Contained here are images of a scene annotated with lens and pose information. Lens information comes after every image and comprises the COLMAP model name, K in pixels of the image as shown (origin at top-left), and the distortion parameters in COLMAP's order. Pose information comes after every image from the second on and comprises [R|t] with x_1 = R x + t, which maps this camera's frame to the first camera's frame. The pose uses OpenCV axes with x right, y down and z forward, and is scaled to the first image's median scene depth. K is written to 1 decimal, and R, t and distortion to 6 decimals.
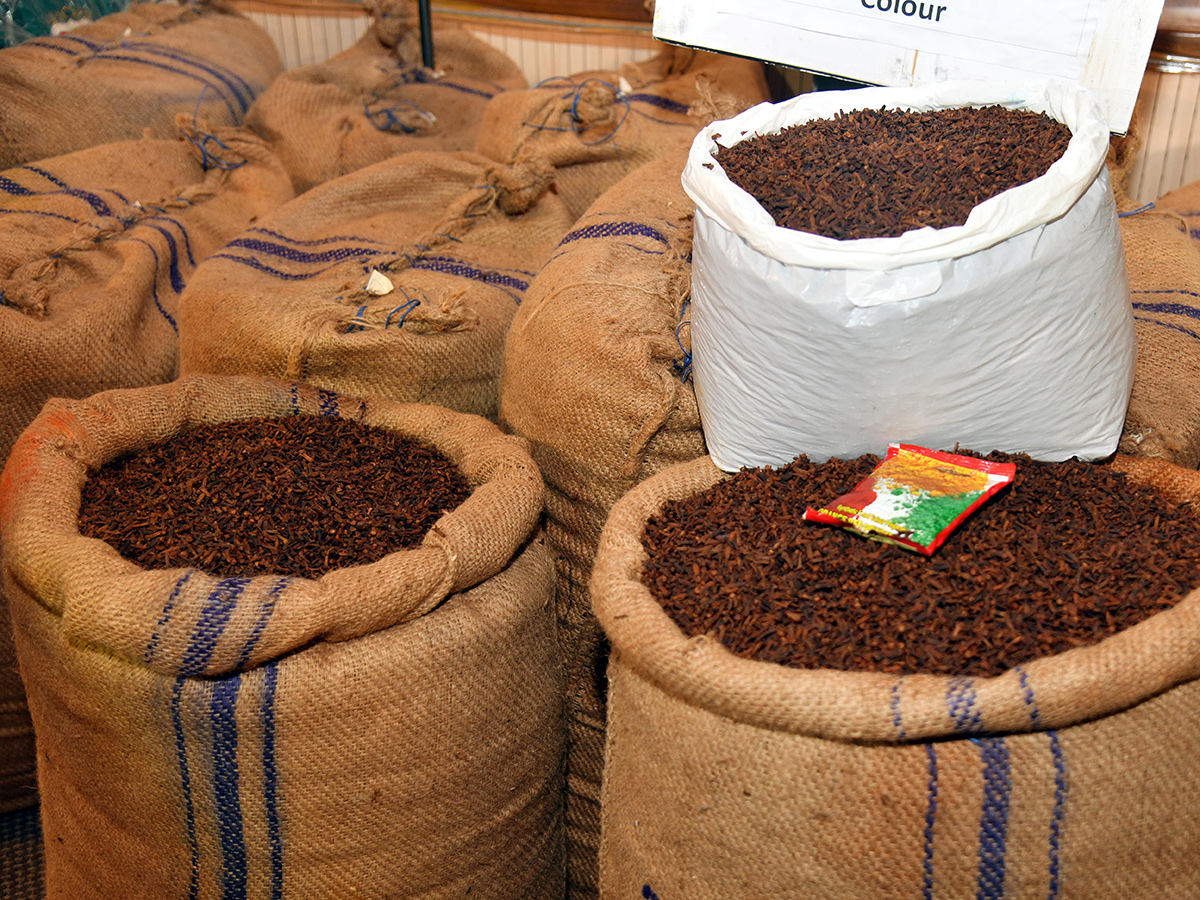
lens RADIAL K [[1240.5, 0, 577.6], [0, 1240.5, 450.5], [0, 0, 1]] dist [-0.004141, 0.120408]
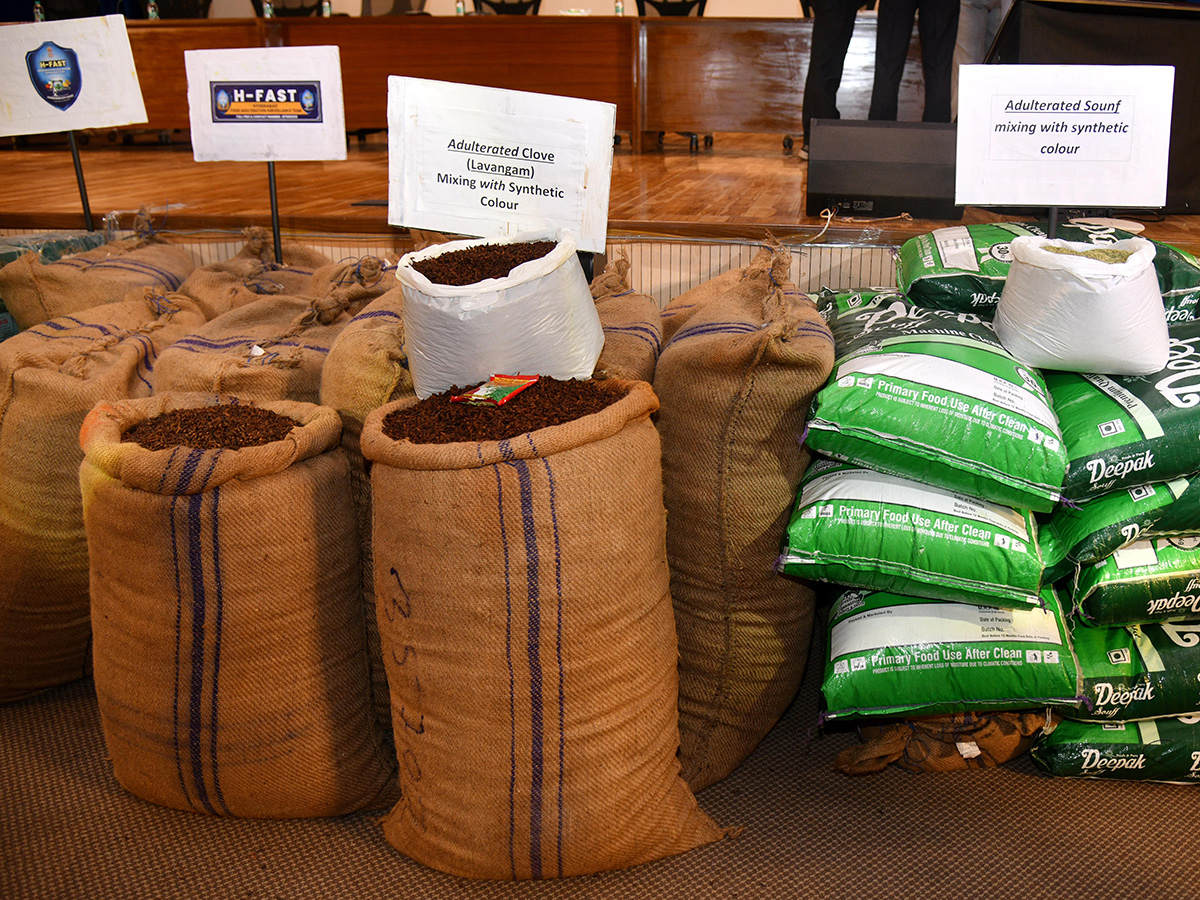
lens RADIAL K [[1102.2, 0, 554.8], [0, 1102.2, 393.8], [0, 0, 1]] dist [-0.121110, 0.079626]
pose [[0.989475, -0.059392, 0.131951, 0.076808], [0.088800, 0.969215, -0.229646, 0.387863], [-0.114250, 0.238946, 0.964288, -0.737275]]
